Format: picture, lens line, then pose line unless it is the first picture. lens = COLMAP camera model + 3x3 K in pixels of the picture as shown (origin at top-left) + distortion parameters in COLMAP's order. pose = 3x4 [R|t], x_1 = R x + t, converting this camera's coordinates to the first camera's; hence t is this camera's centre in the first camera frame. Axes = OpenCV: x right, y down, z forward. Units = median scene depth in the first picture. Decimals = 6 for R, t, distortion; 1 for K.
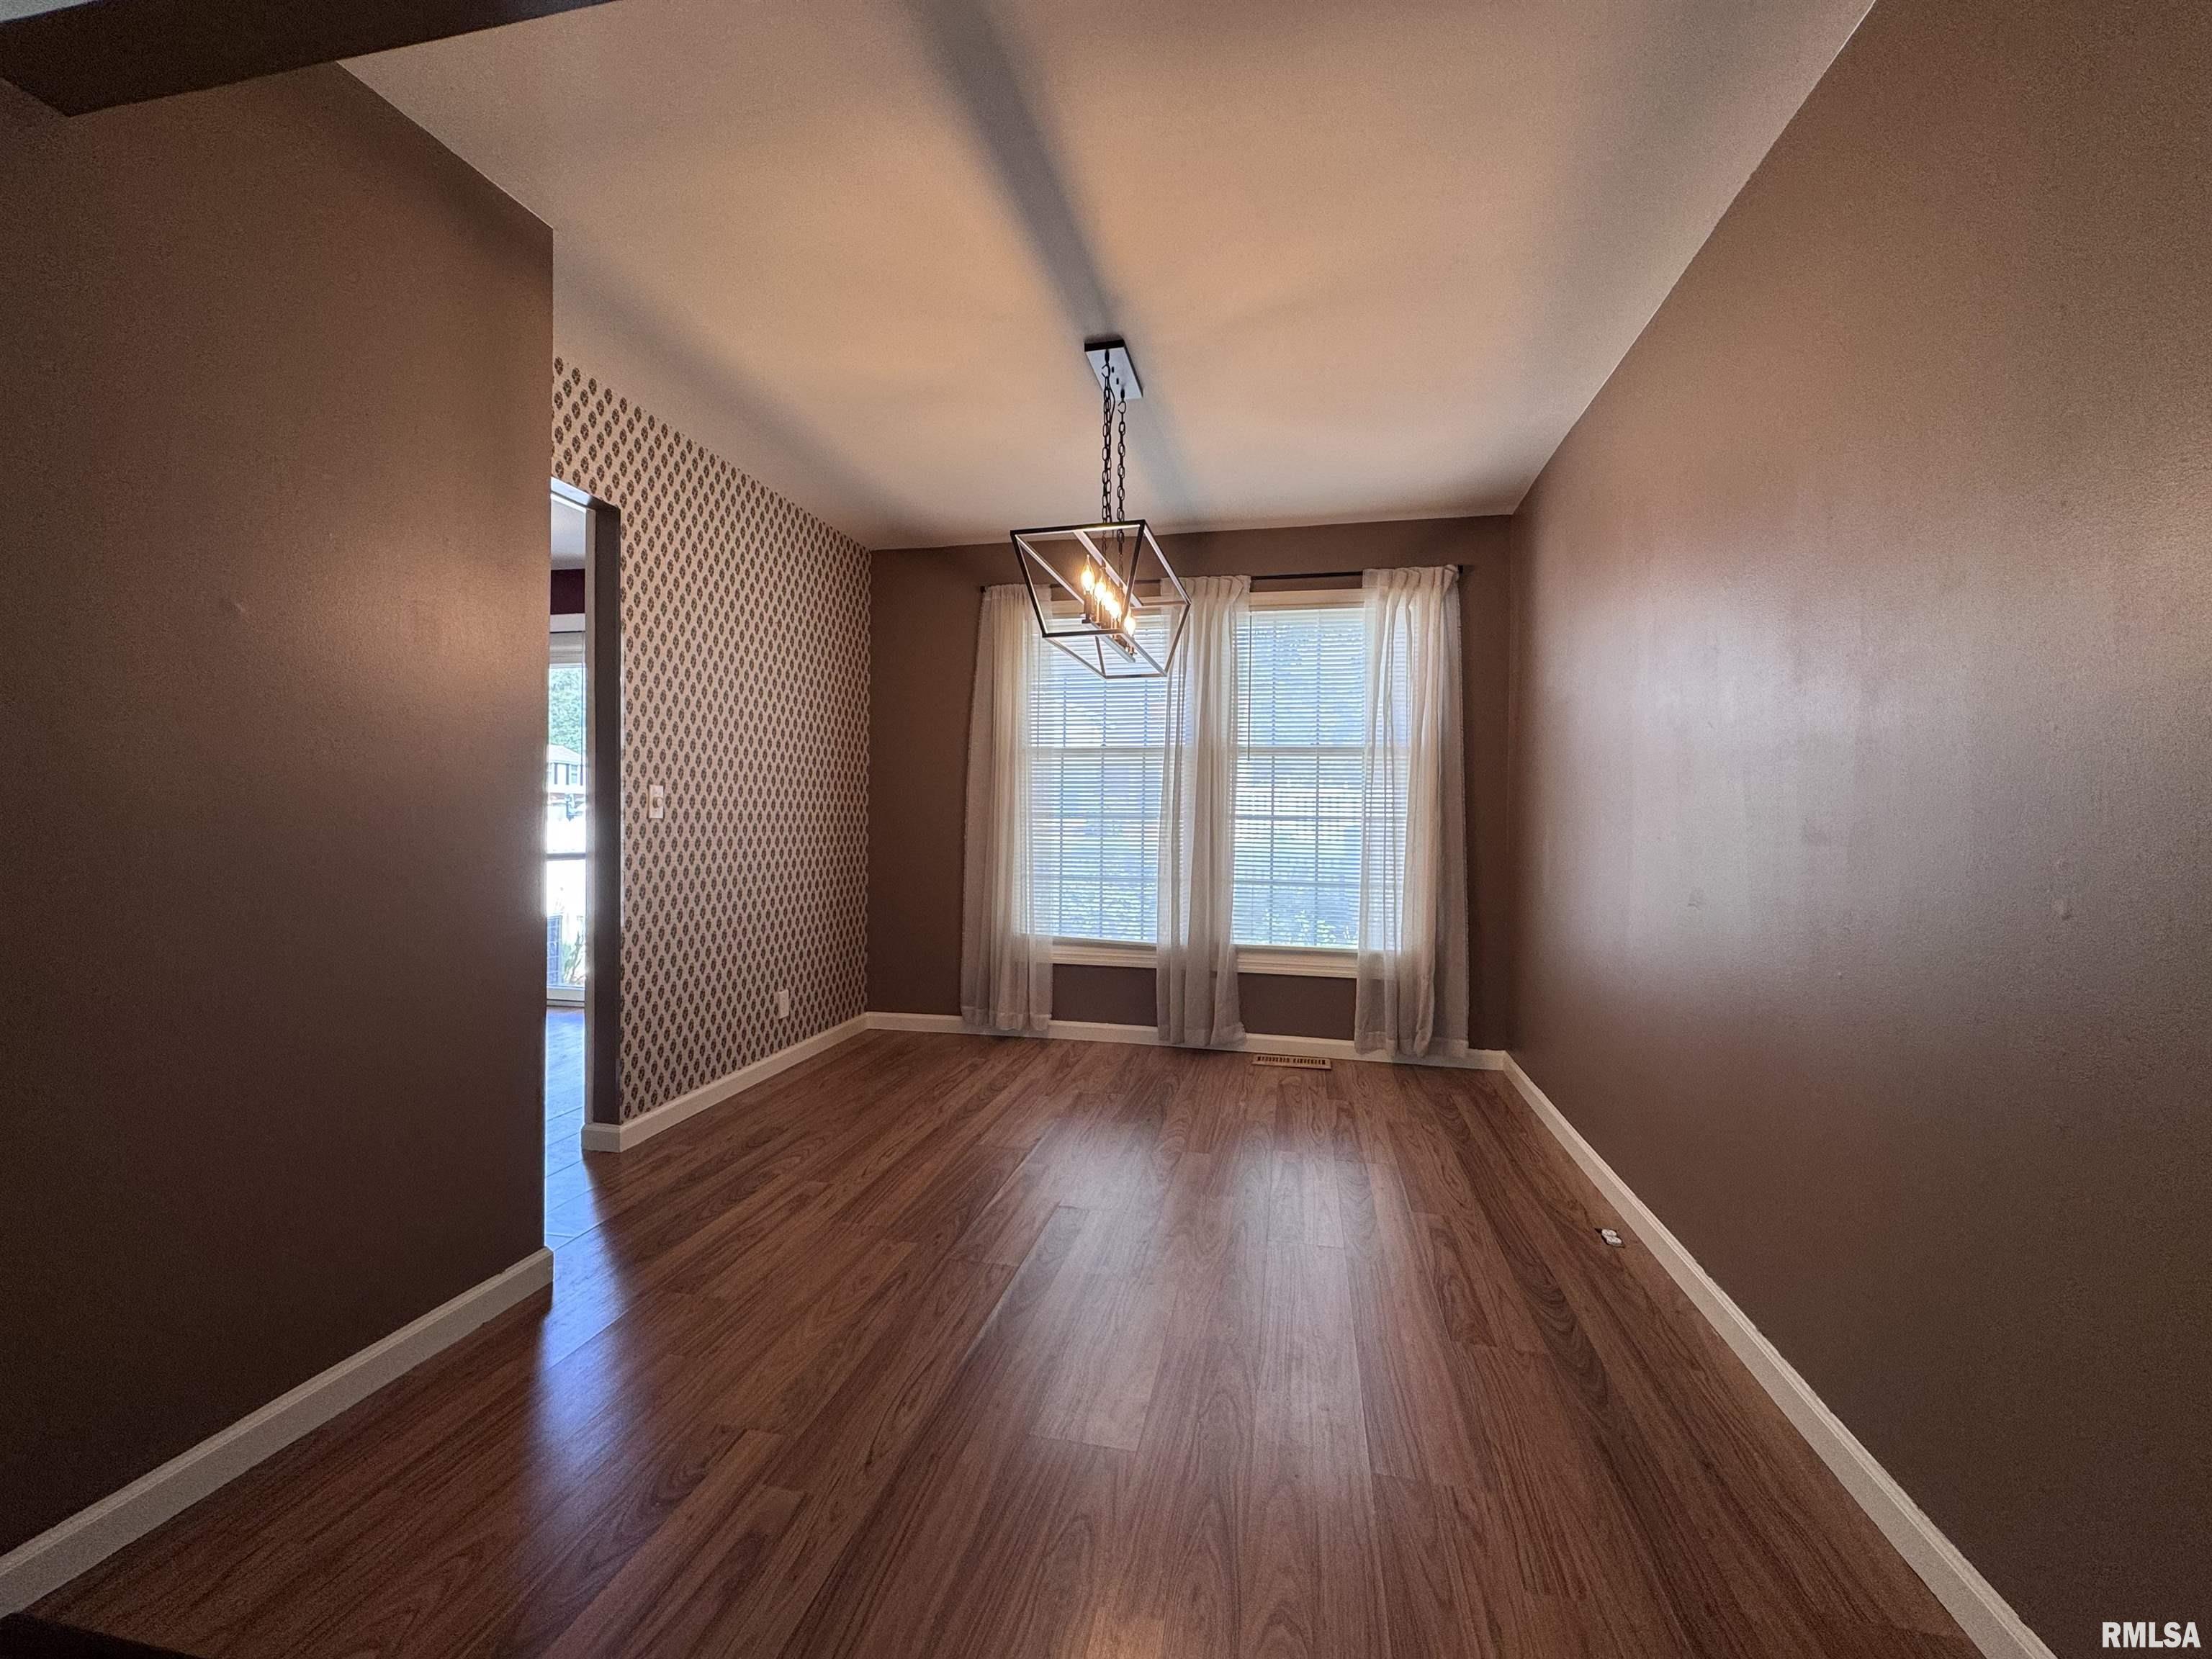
lens RADIAL K [[886.1, 0, 1106.0], [0, 886.1, 829.5], [0, 0, 1]] dist [-0.001156, 0.000365]
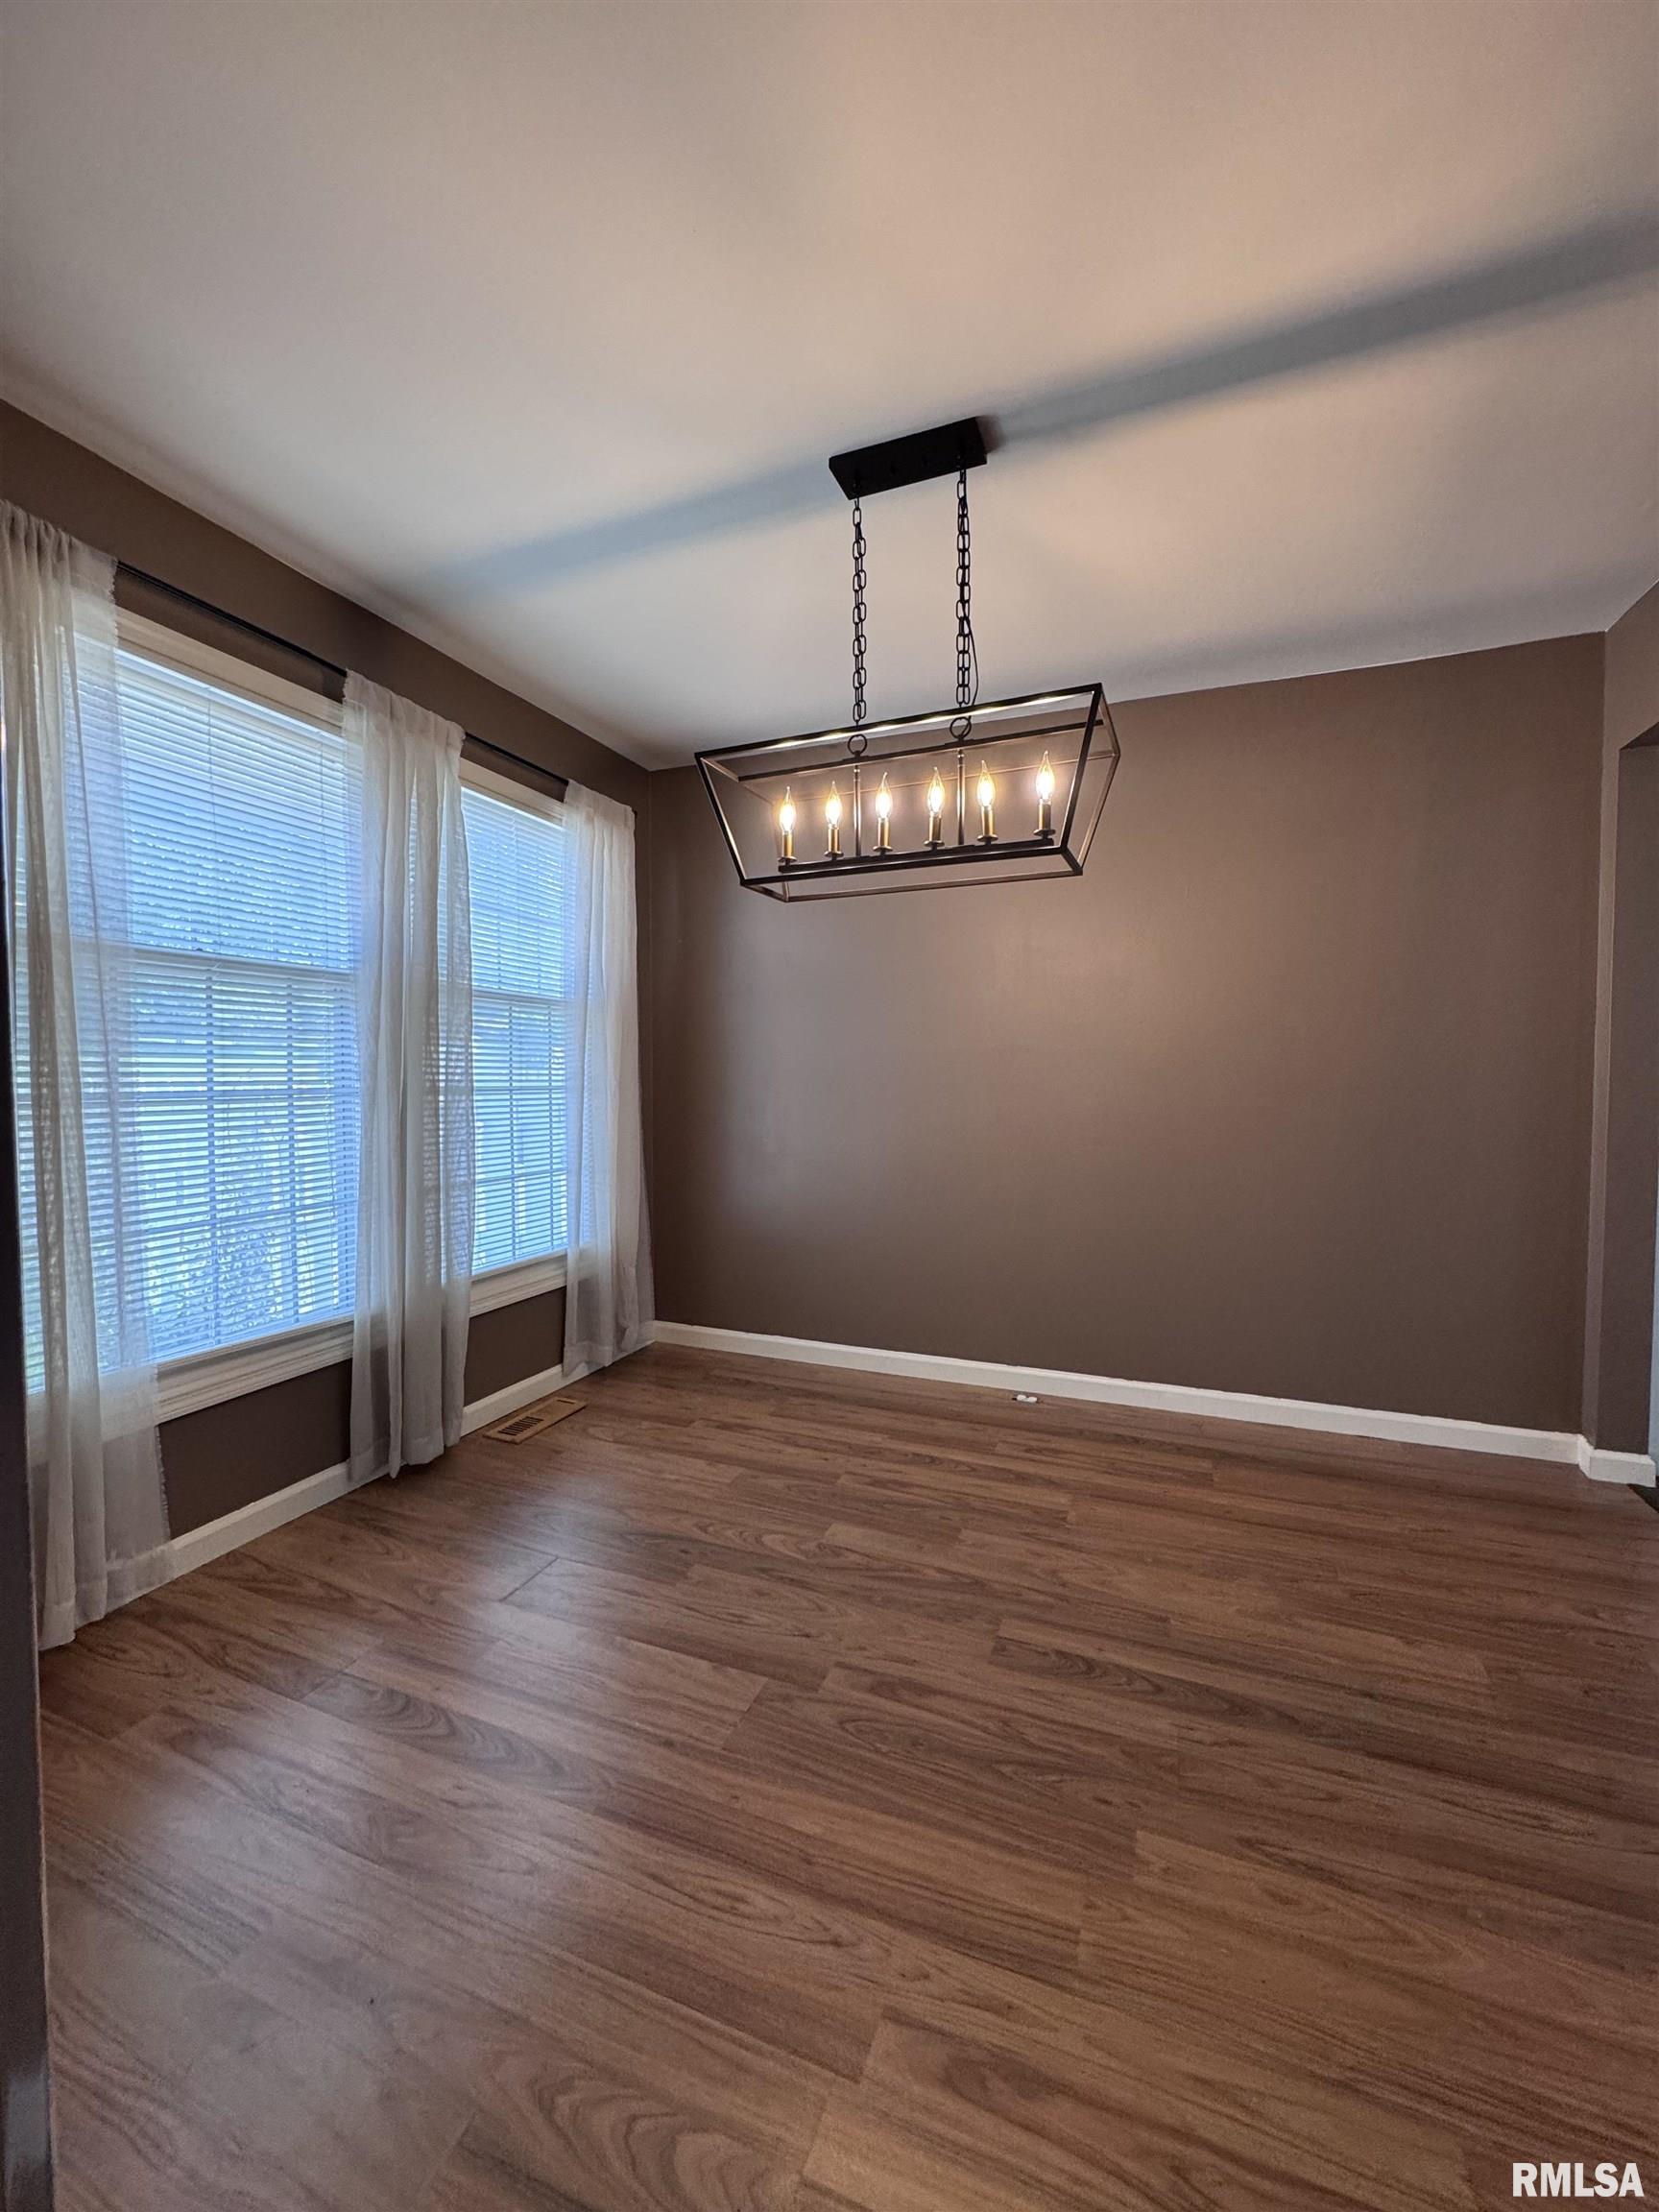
lens RADIAL K [[868.4, 0, 868.5], [0, 868.4, 1083.5], [0, 0, 1]] dist [-0.001861, -0.000019]
pose [[0.160208, -0.020862, 0.986863, -0.463267], [0.006593, 0.999777, 0.020065, -0.031223], [-0.987061, 0.003292, 0.160310, 0.616068]]
